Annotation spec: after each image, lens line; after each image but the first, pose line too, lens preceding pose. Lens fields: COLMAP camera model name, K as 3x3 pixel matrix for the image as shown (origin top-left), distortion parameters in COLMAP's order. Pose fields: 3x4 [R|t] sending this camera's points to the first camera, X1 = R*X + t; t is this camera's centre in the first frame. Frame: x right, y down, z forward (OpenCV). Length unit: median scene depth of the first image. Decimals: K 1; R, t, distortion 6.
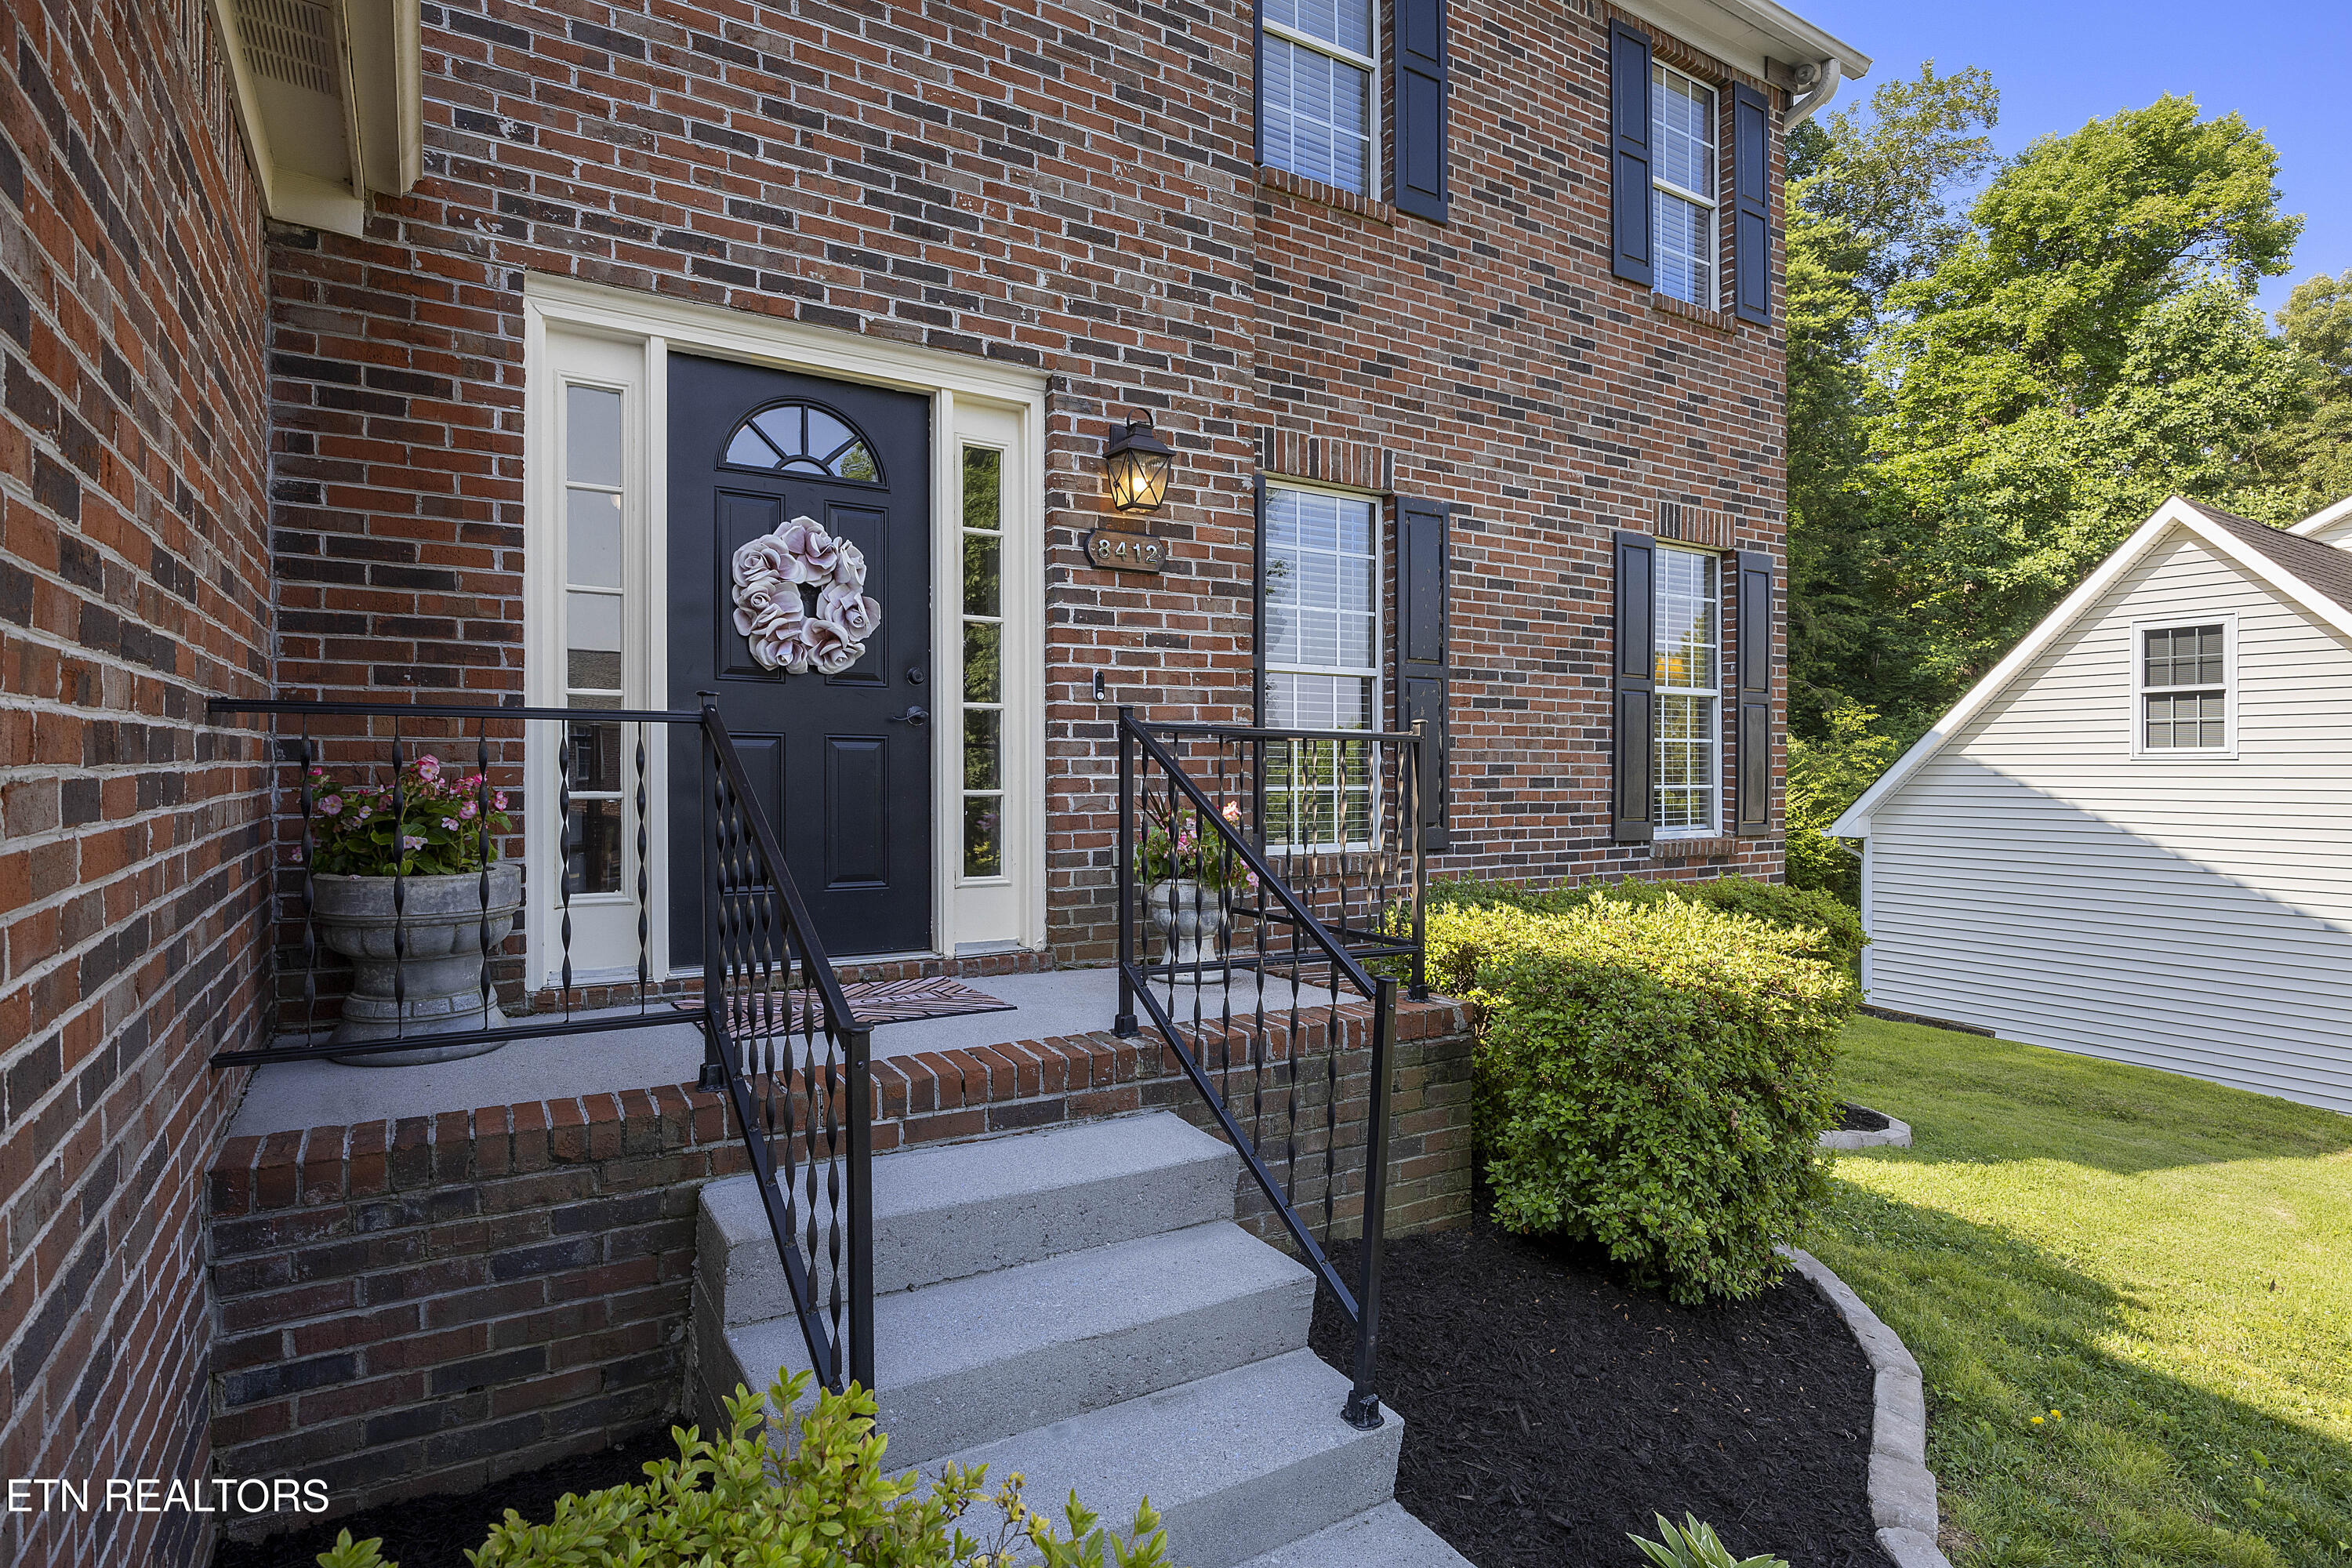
lens RADIAL K [[1225.4, 0, 1175.1], [0, 1225.4, 781.0], [0, 0, 1]] dist [0.000618, -0.000030]
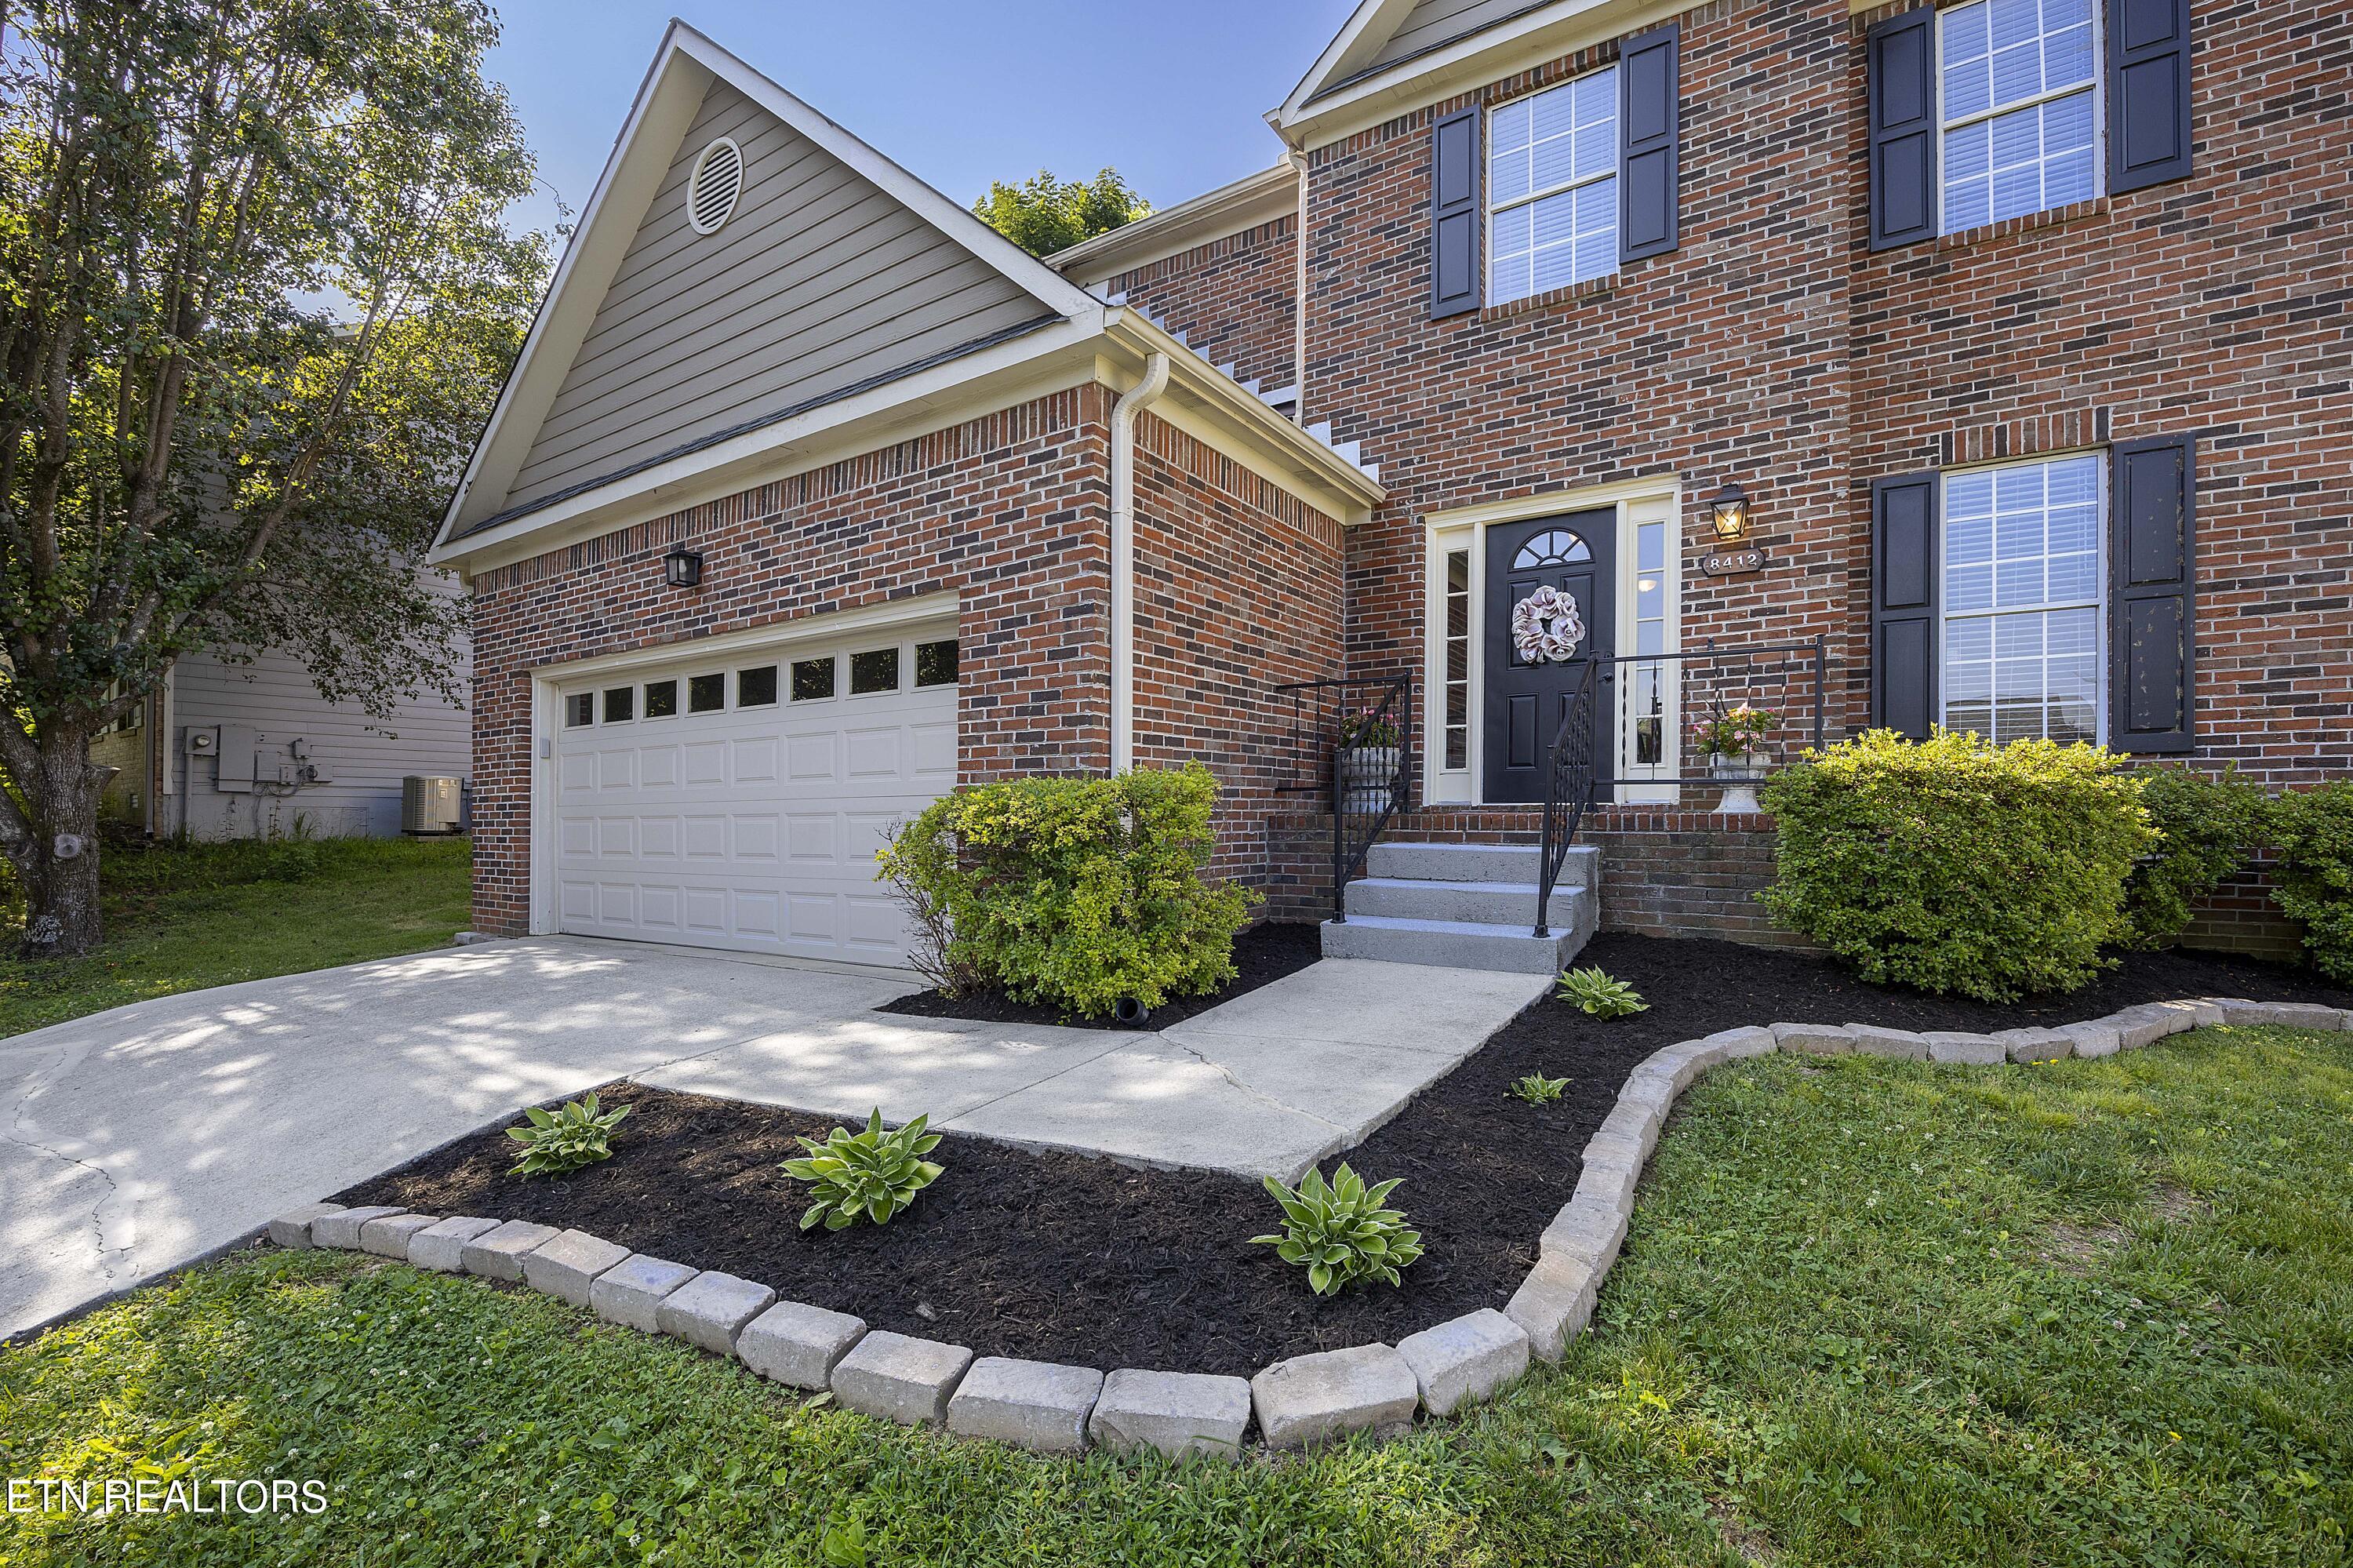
lens RADIAL K [[1024.4, 0, 1174.2], [0, 1024.4, 801.7], [0, 0, 1]] dist [-0.004326, -0.000392]
pose [[0.419831, -0.019334, -0.907397, 0.915126], [-0.007266, 0.999669, -0.024662, 0.178510], [0.907573, 0.016947, 0.419551, -0.256154]]
